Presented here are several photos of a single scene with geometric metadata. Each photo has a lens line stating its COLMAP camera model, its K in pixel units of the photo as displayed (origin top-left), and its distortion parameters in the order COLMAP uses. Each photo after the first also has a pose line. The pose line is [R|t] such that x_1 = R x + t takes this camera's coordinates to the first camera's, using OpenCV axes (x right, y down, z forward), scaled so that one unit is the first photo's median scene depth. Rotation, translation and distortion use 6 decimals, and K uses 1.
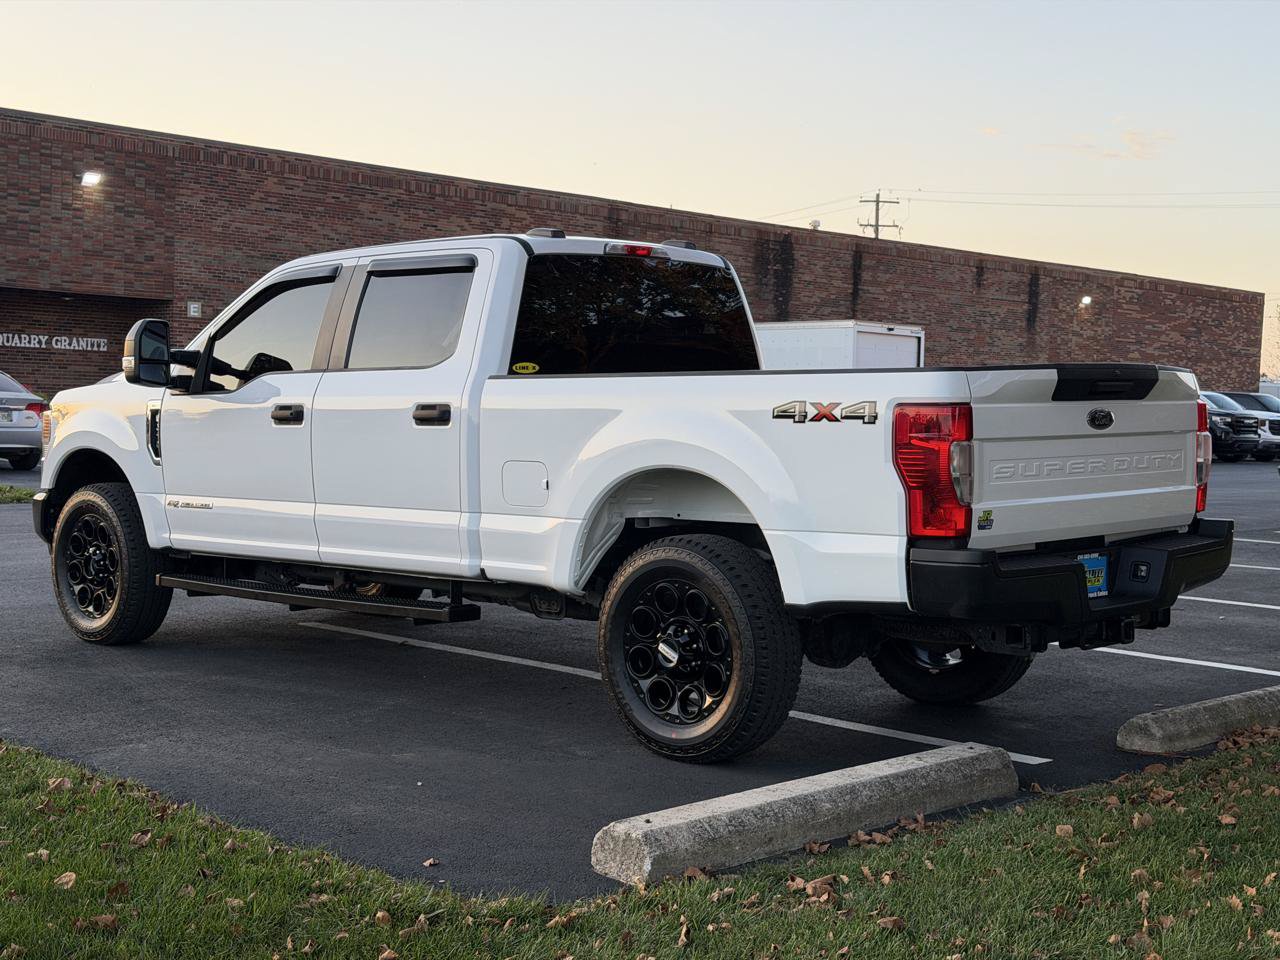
lens RADIAL K [[1788.1, 0, 634.5], [0, 1788.1, 488.5], [0, 0, 1]] dist [0.191094, -0.401911]
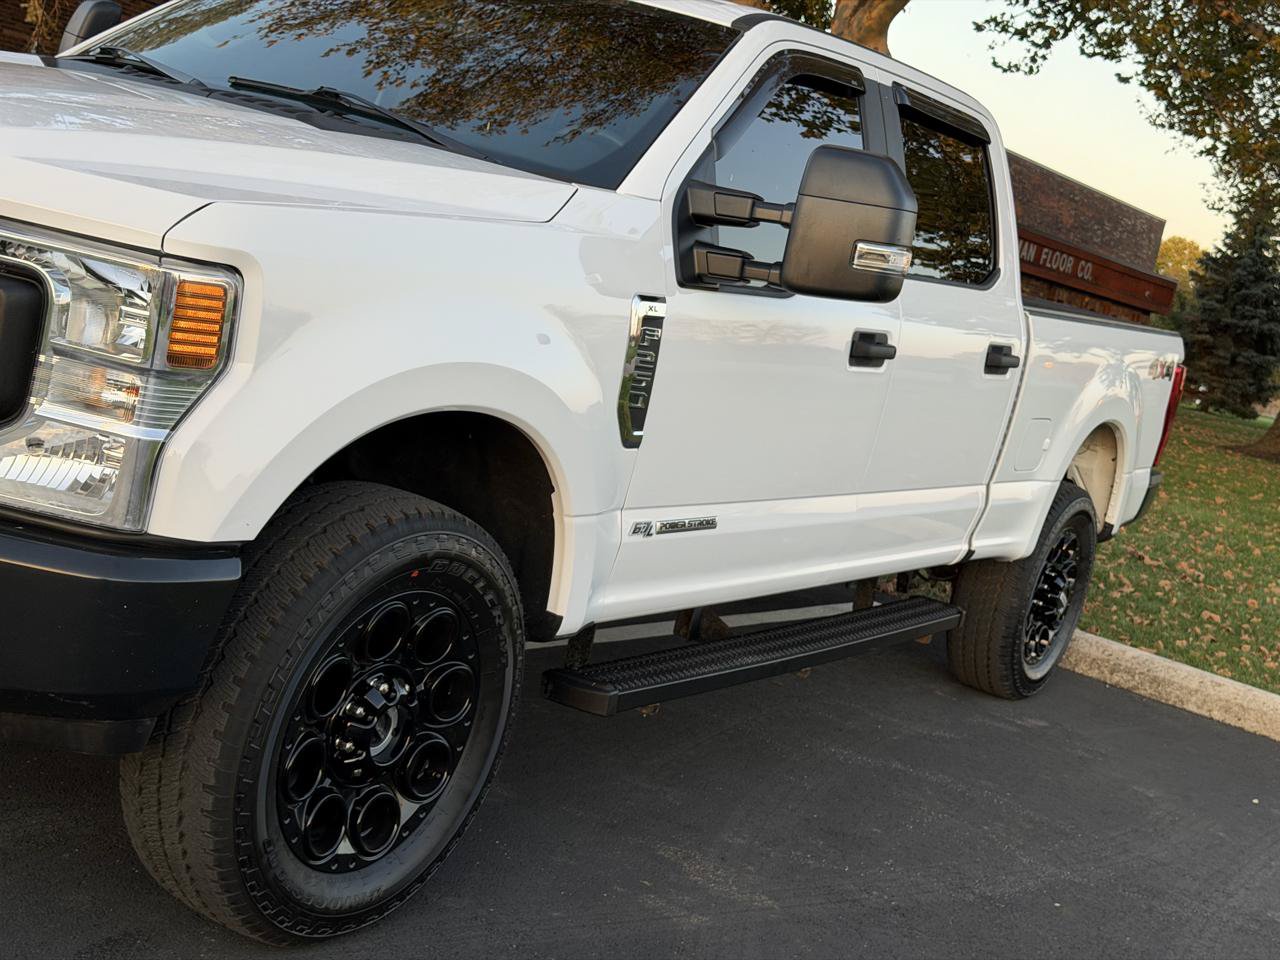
lens RADIAL K [[1788.1, 0, 634.5], [0, 1788.1, 488.5], [0, 0, 1]] dist [0.191094, -0.401911]
pose [[-0.191538, -0.196152, 0.961685, -0.736416], [-0.164451, 0.972388, 0.165582, -0.080417], [-0.967610, -0.126434, -0.218506, 1.194817]]
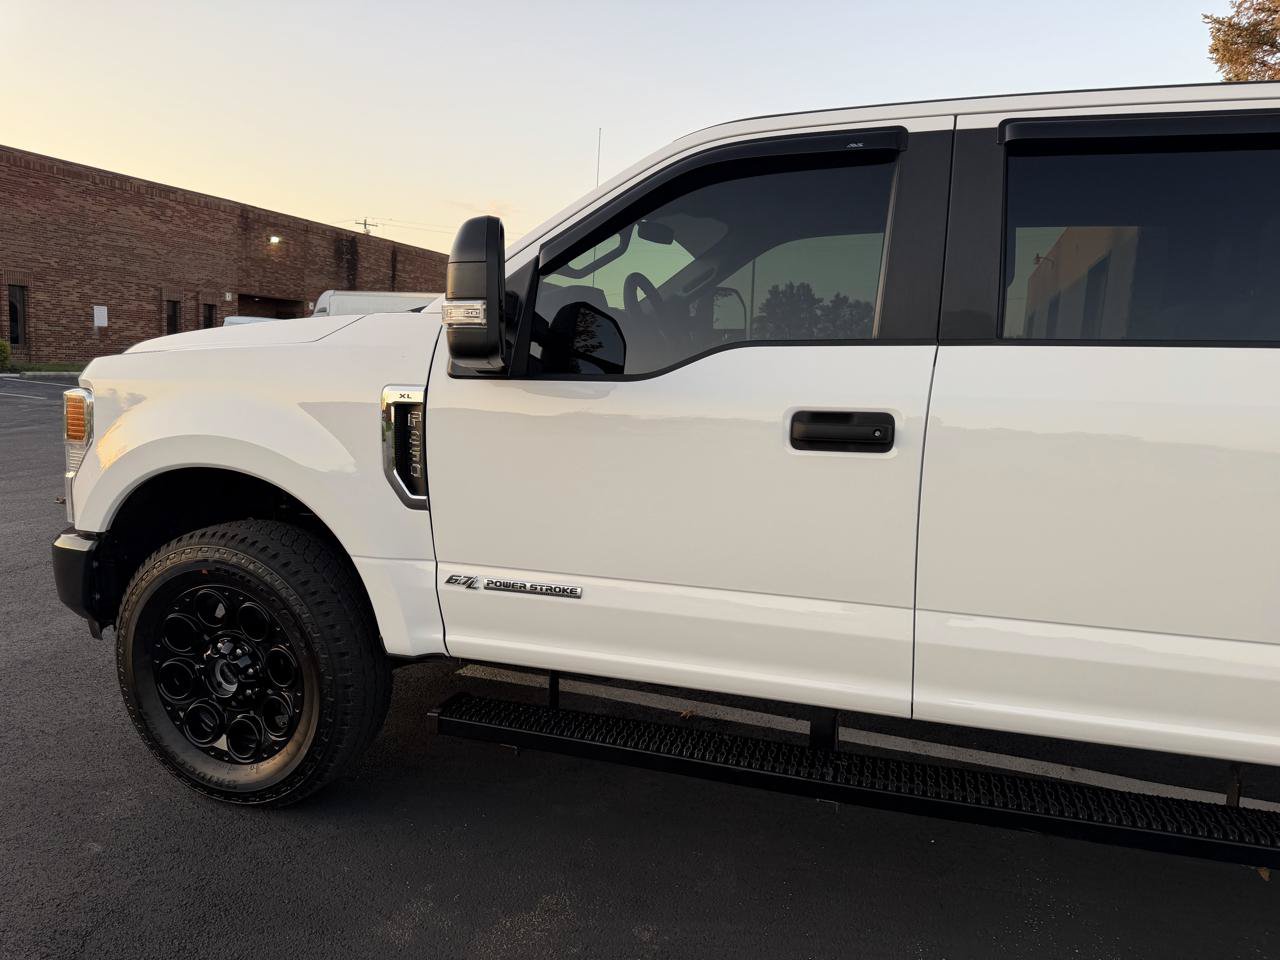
lens RADIAL K [[904.5, 0, 632.6], [0, 904.5, 483.1], [0, 0, 1]] dist [0.042896, -0.046086]
pose [[0.896709, -0.048834, 0.439918, -0.354883], [0.001182, 0.994156, 0.107950, -0.053603], [-0.442618, -0.096280, 0.891526, 0.805590]]
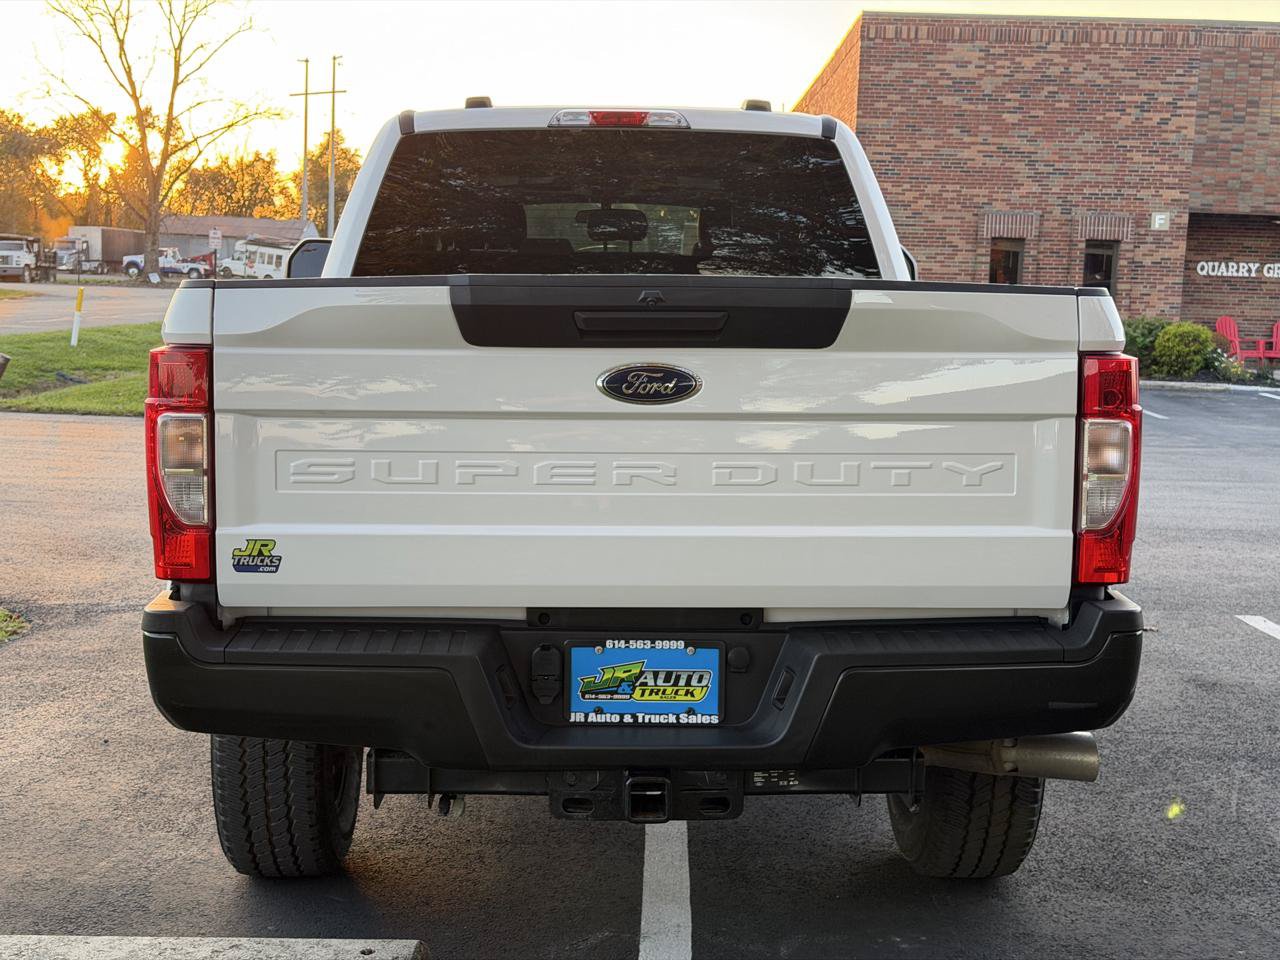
lens RADIAL K [[1788.1, 0, 634.5], [0, 1788.1, 488.5], [0, 0, 1]] dist [0.191094, -0.401911]
pose [[0.703247, 0.073189, -0.707168, 0.495907], [-0.047045, 0.997297, 0.056432, -0.029887], [0.709387, -0.006417, 0.704790, 0.508122]]
